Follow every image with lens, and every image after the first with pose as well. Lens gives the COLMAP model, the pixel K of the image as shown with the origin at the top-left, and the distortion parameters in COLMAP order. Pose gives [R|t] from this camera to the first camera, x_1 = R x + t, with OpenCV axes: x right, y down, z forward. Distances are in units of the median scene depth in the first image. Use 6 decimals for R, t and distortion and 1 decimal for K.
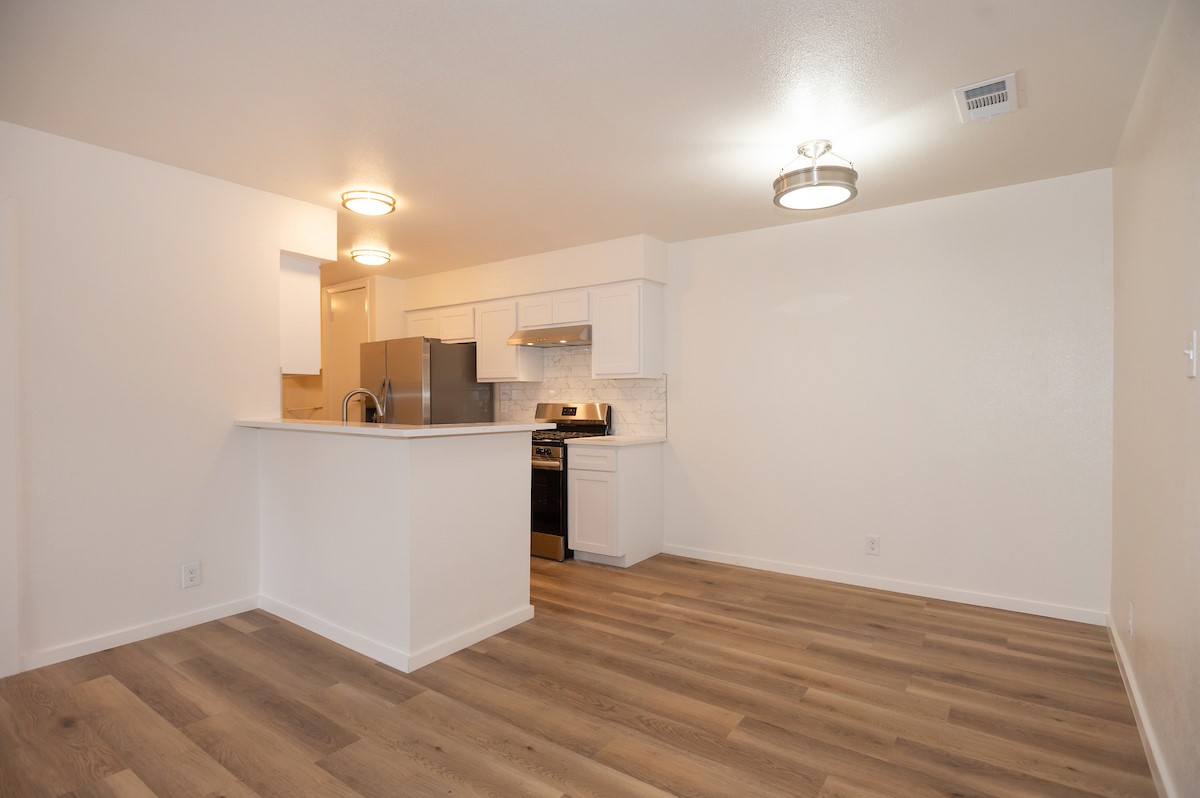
lens RADIAL K [[589.4, 0, 583.6], [0, 589.4, 402.1], [0, 0, 1]] dist [-0.003794, -0.000439]
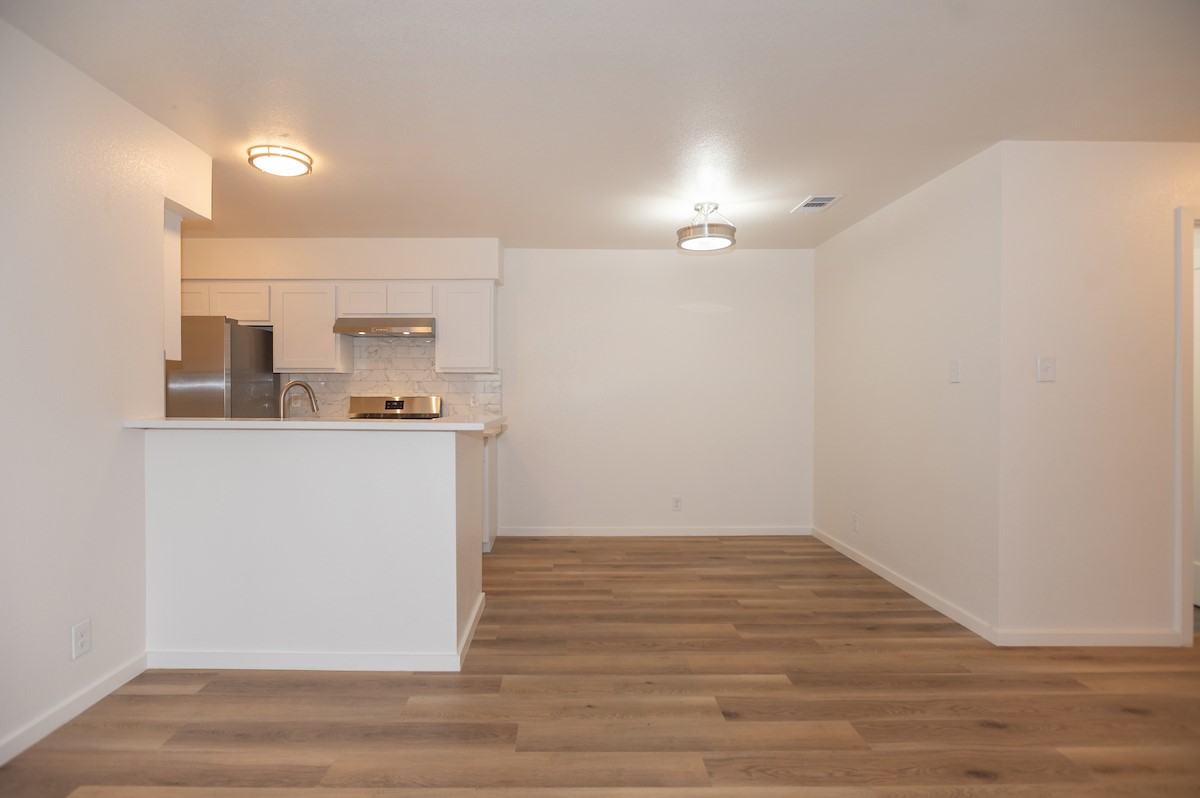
lens RADIAL K [[612.4, 0, 543.2], [0, 612.4, 393.0], [0, 0, 1]] dist [-0.004966, -0.001468]
pose [[0.809500, 0.001246, 0.587118, -0.578114], [0.001292, 0.999992, -0.003903, 0.000424], [-0.587118, 0.003919, 0.809492, 0.065635]]
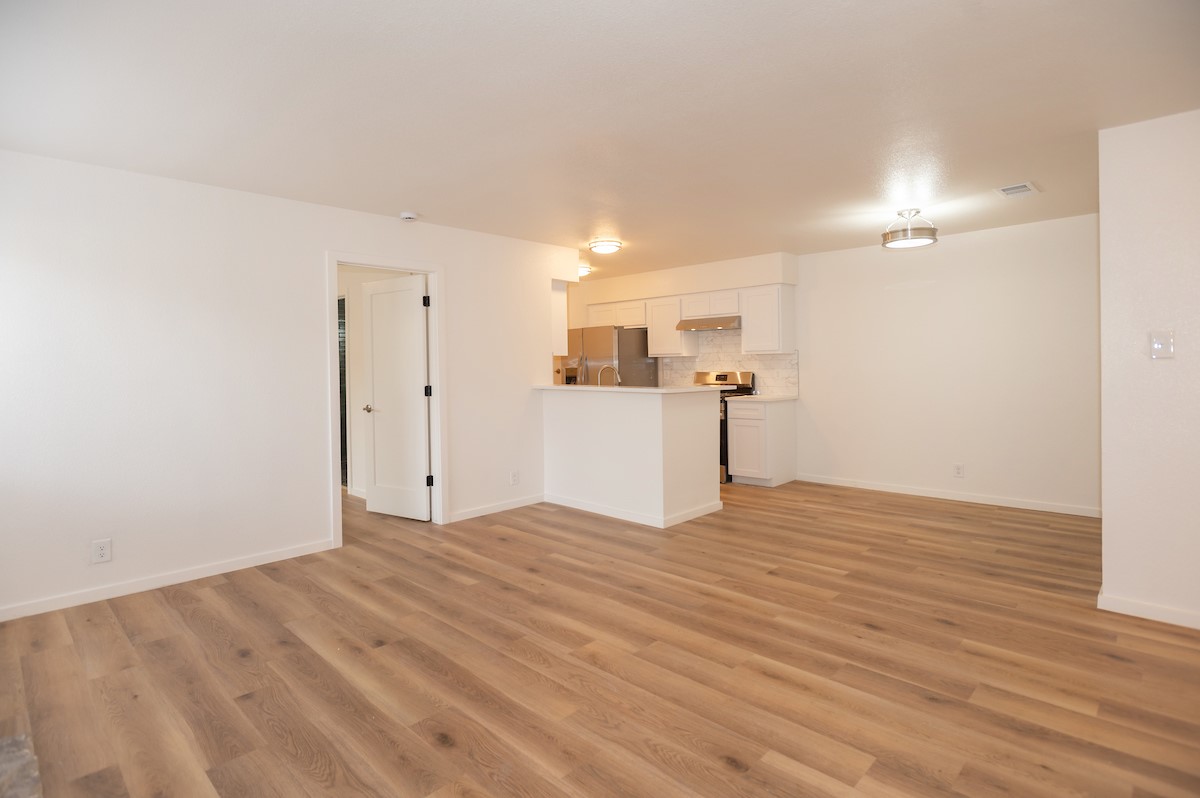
lens RADIAL K [[599.0, 0, 572.8], [0, 599.0, 366.2], [0, 0, 1]] dist [-0.001017, 0.000179]
pose [[0.988047, -0.011872, -0.153692, -0.209929], [0.011487, 0.999928, -0.003390, -0.014627], [0.153721, 0.001584, 0.988113, -0.592081]]
